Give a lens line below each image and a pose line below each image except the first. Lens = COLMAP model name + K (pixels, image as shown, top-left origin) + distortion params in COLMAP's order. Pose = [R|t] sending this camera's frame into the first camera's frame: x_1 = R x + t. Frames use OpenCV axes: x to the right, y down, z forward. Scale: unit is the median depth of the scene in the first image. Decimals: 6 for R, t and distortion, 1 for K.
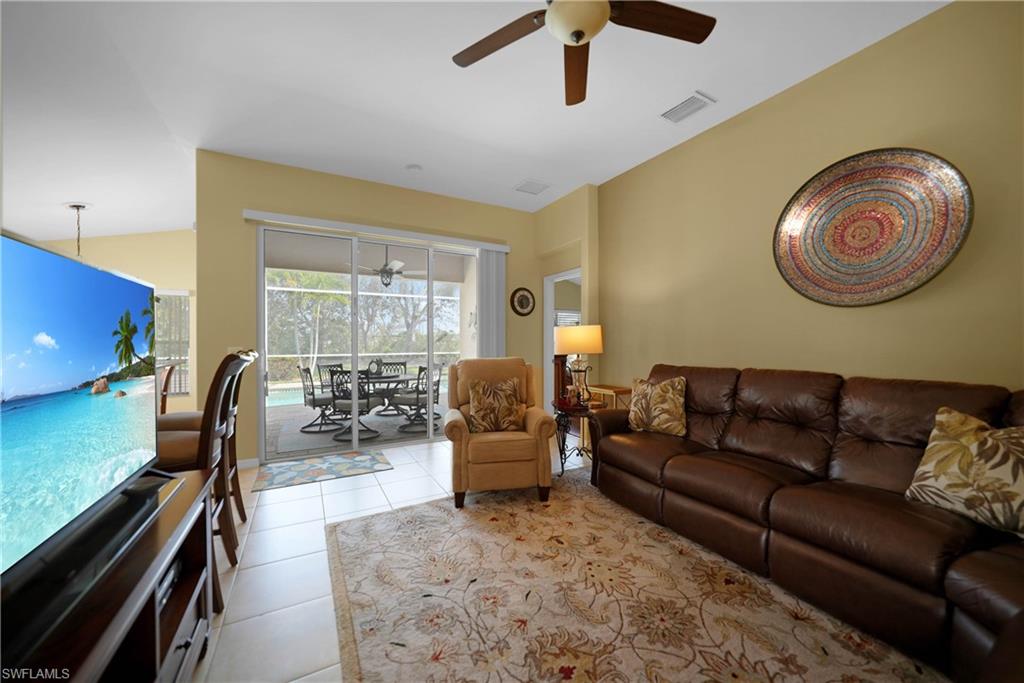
lens RADIAL K [[353.5, 0, 514.8], [0, 353.5, 344.8], [0, 0, 1]] dist [-0.025098, 0.004715]
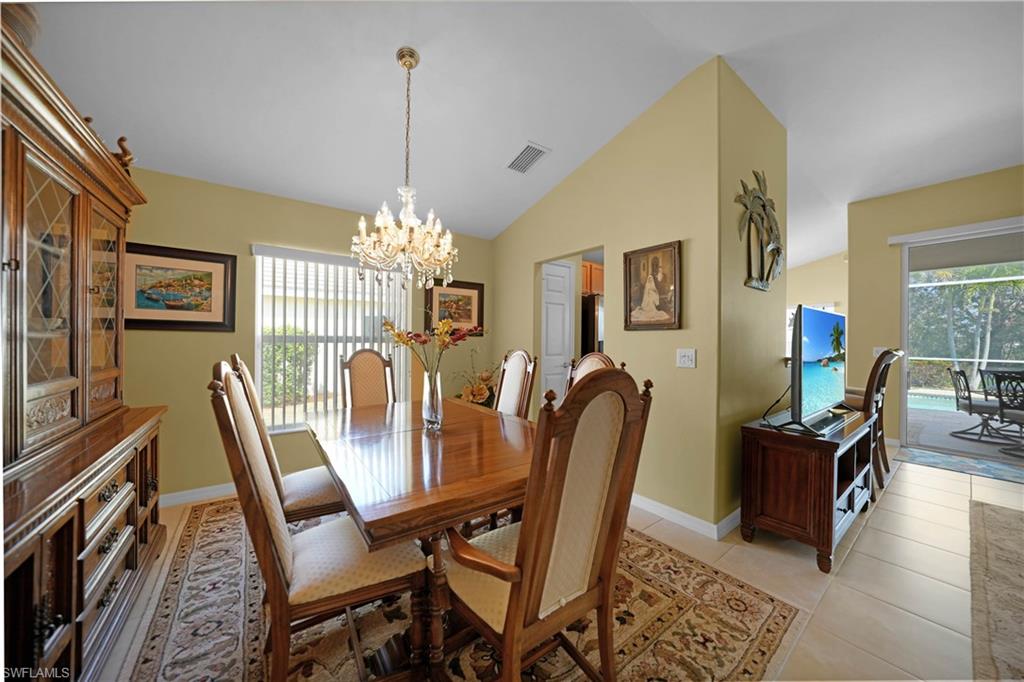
lens RADIAL K [[353.5, 0, 501.2], [0, 353.5, 341.8], [0, 0, 1]] dist [-0.025098, 0.004715]
pose [[0.090844, 0.006354, -0.995845, 0.235584], [-0.015877, 0.999862, 0.004931, 0.002207], [0.995739, 0.015363, 0.090933, -0.353760]]
